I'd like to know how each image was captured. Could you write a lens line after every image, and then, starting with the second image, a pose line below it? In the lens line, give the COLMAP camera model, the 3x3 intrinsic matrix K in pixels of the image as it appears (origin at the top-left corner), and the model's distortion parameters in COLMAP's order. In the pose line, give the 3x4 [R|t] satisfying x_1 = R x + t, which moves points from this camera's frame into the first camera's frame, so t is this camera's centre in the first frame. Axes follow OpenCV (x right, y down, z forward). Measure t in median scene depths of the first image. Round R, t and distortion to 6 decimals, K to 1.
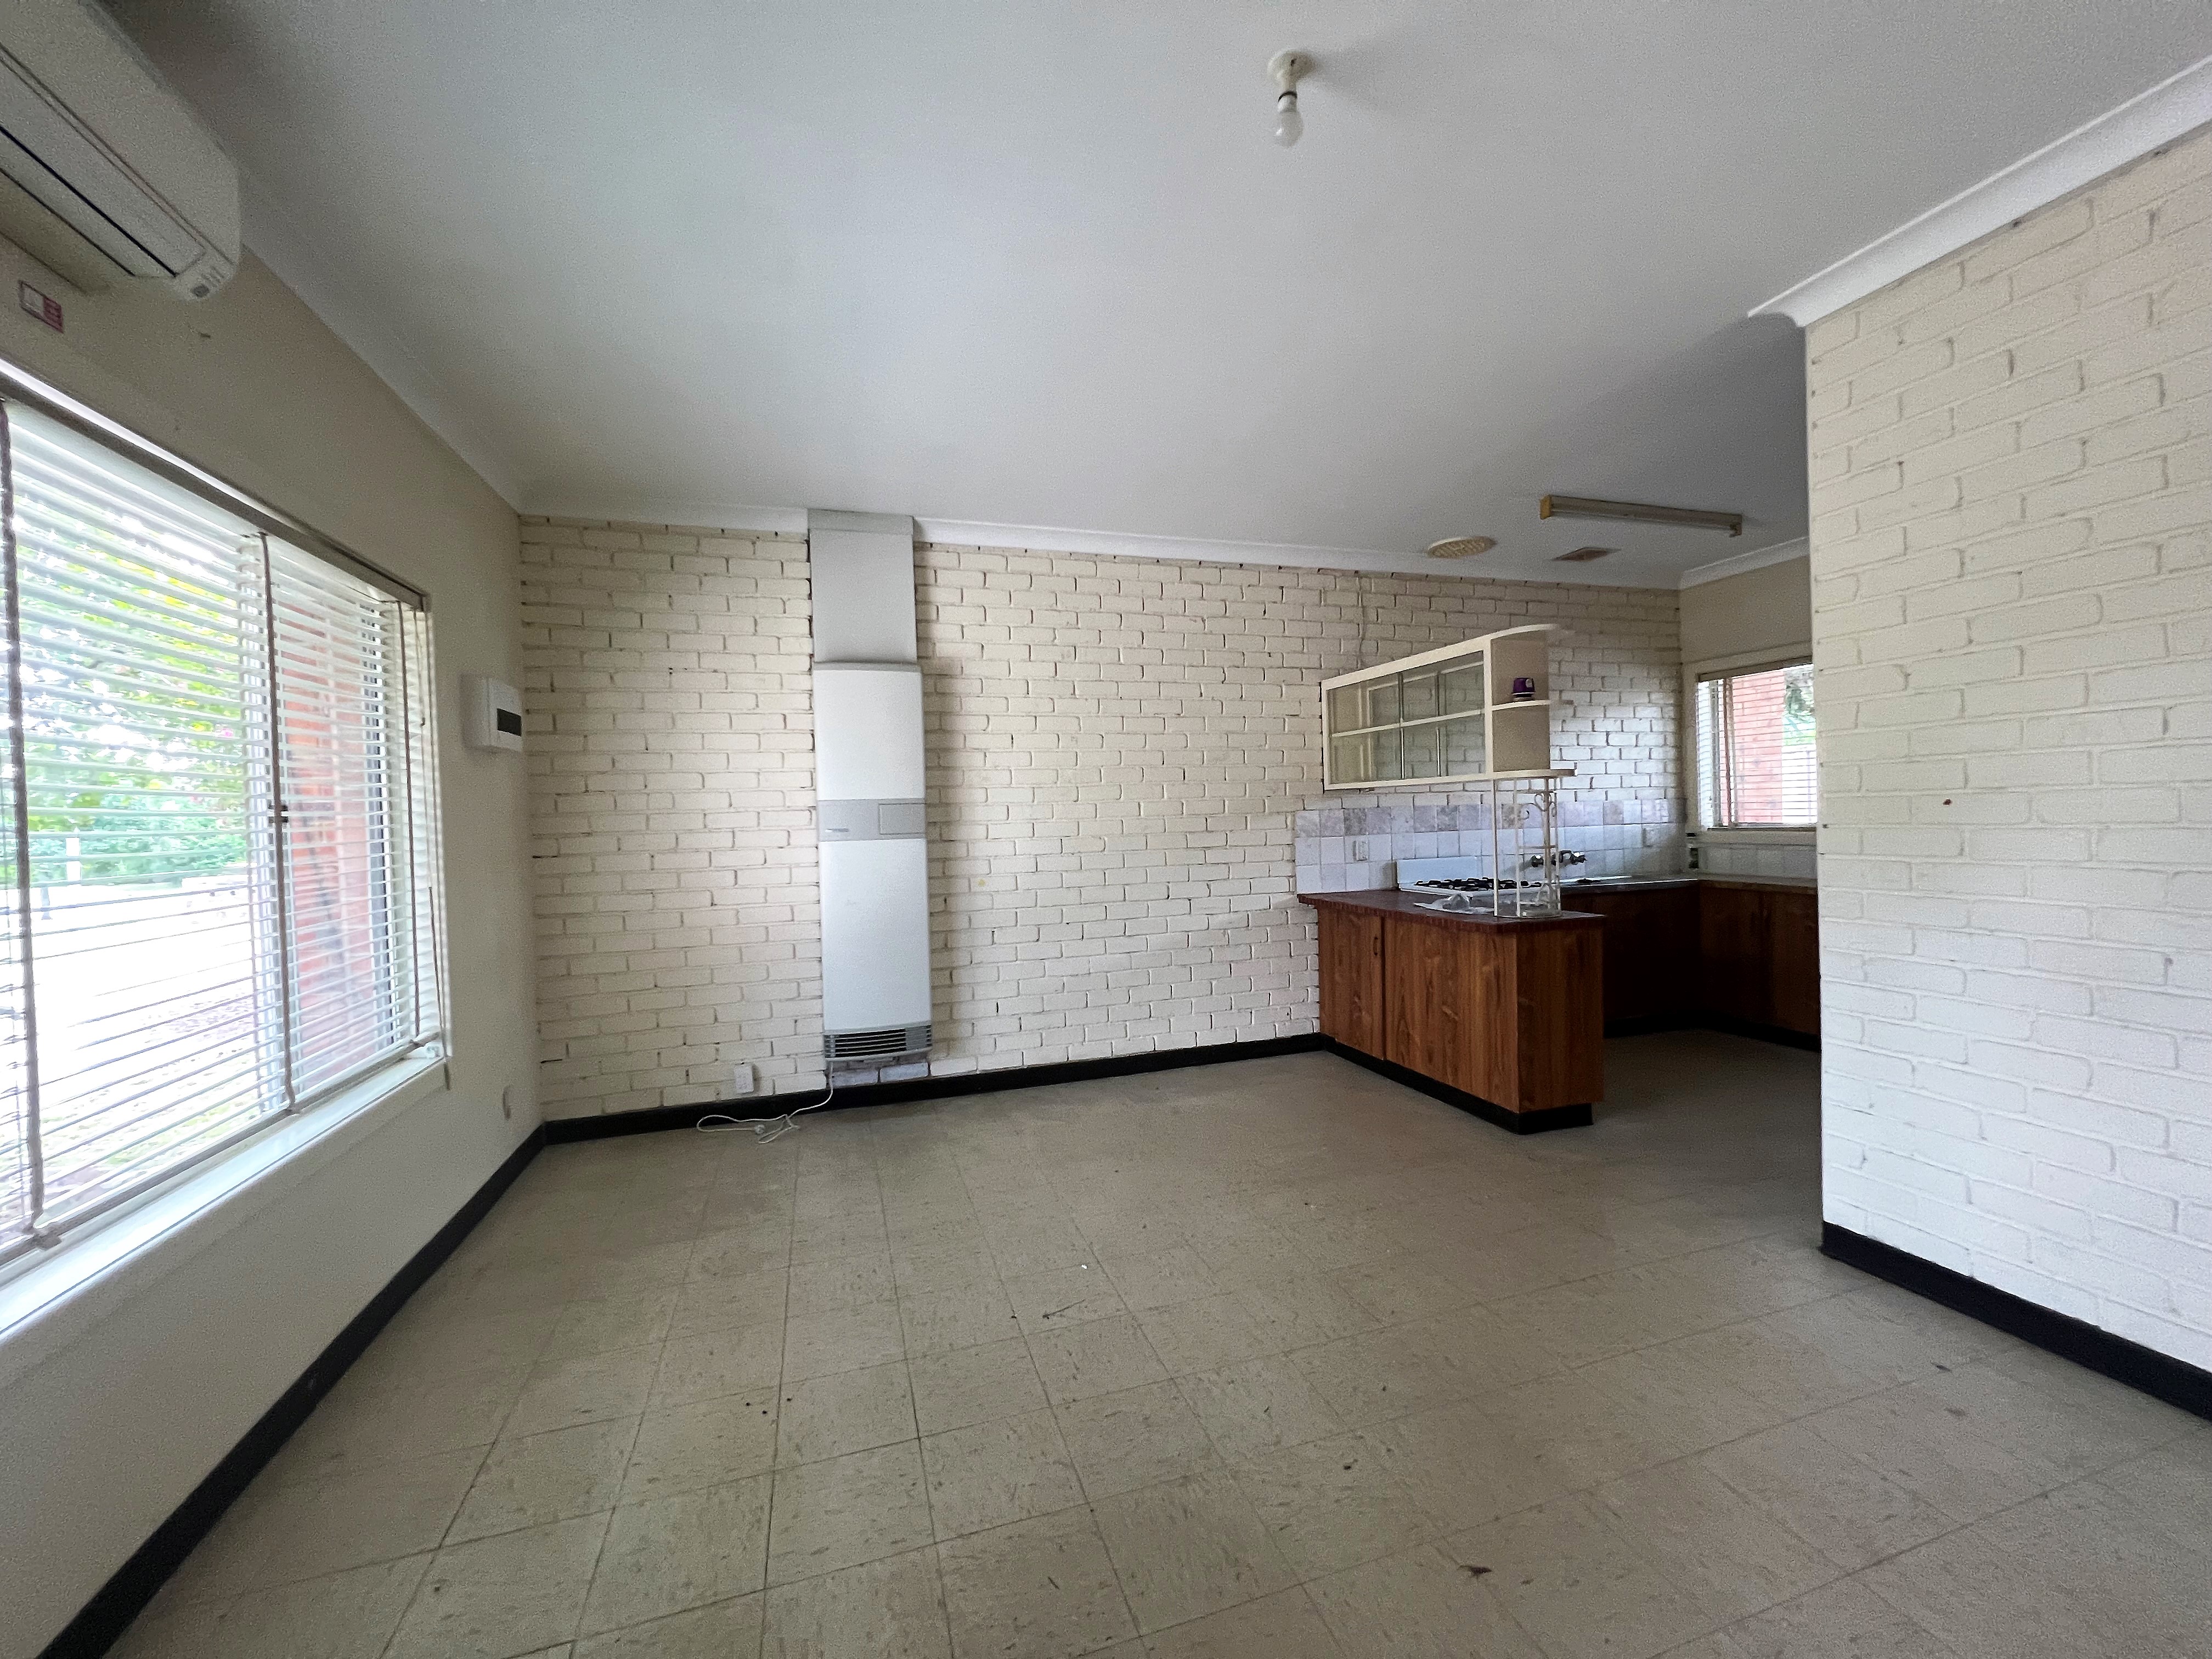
lens RADIAL K [[884.5, 0, 1106.8], [0, 884.5, 824.2], [0, 0, 1]] dist [-0.000436, -0.000009]
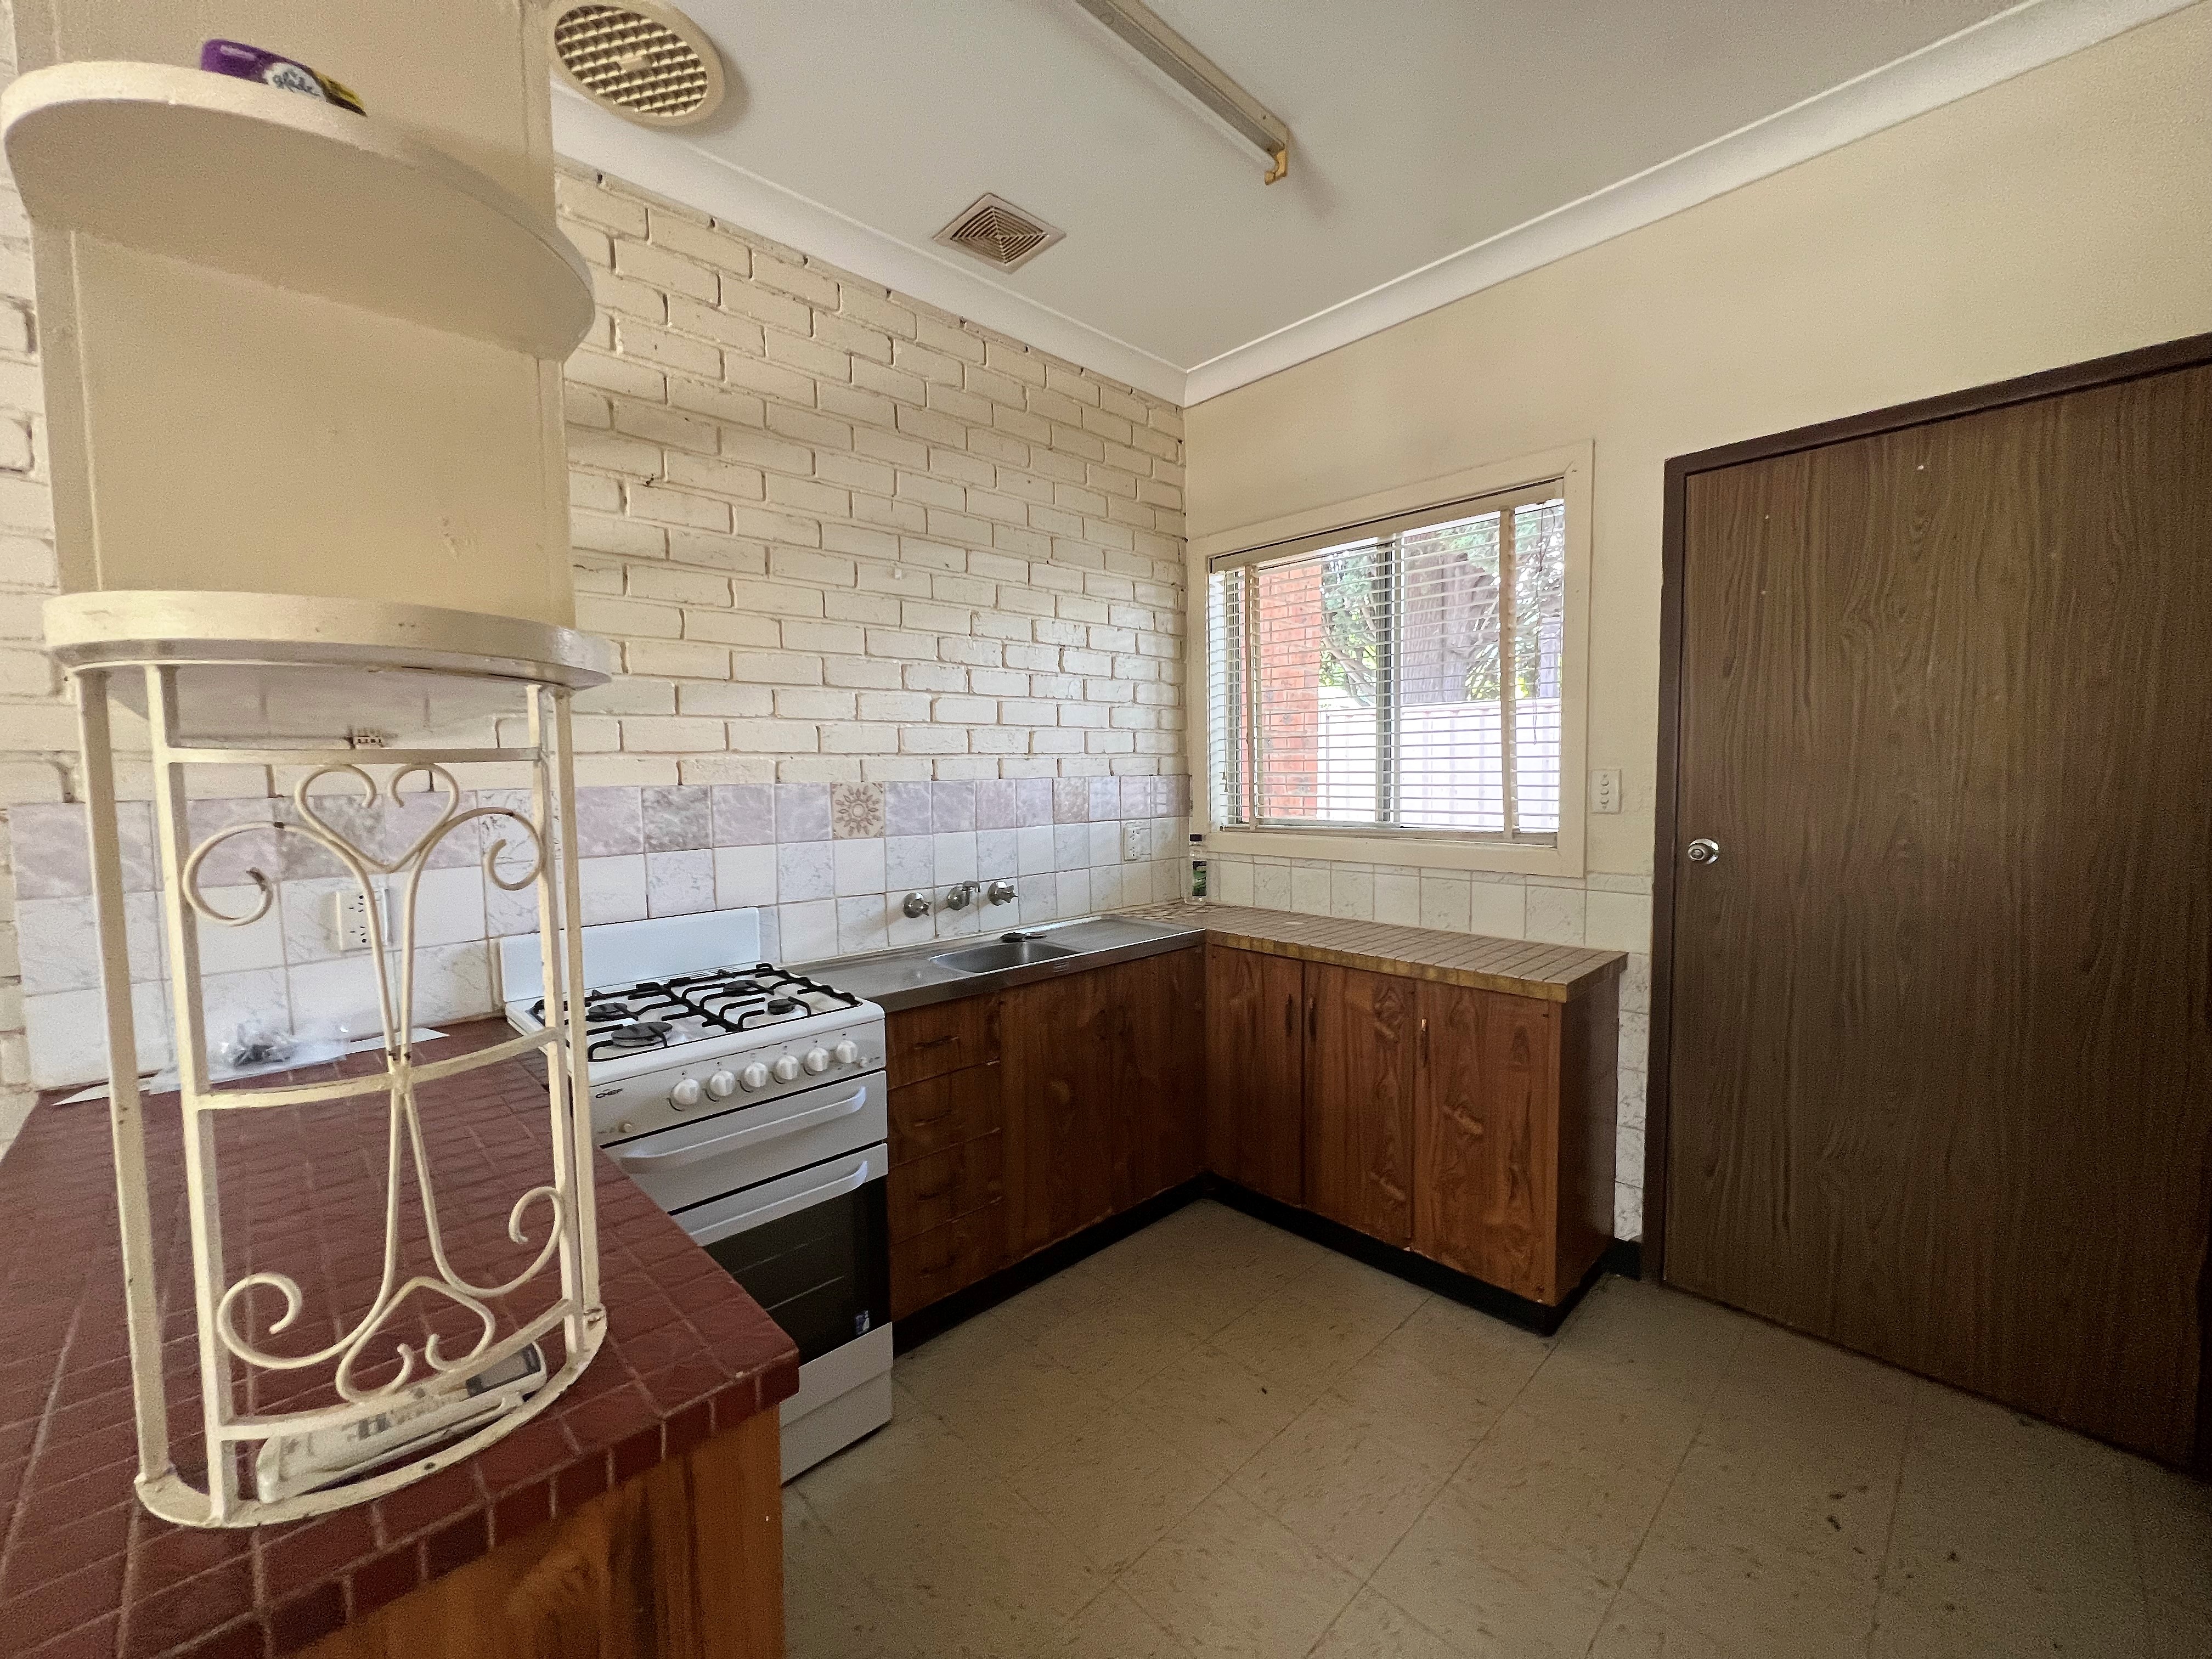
lens RADIAL K [[884.5, 0, 1103.3], [0, 884.5, 825.2], [0, 0, 1]] dist [-0.000436, -0.000009]
pose [[0.896173, -0.011956, 0.443543, 0.355842], [-0.006946, 0.999136, 0.040967, -0.020123], [-0.443650, -0.039794, 0.895316, 0.517799]]
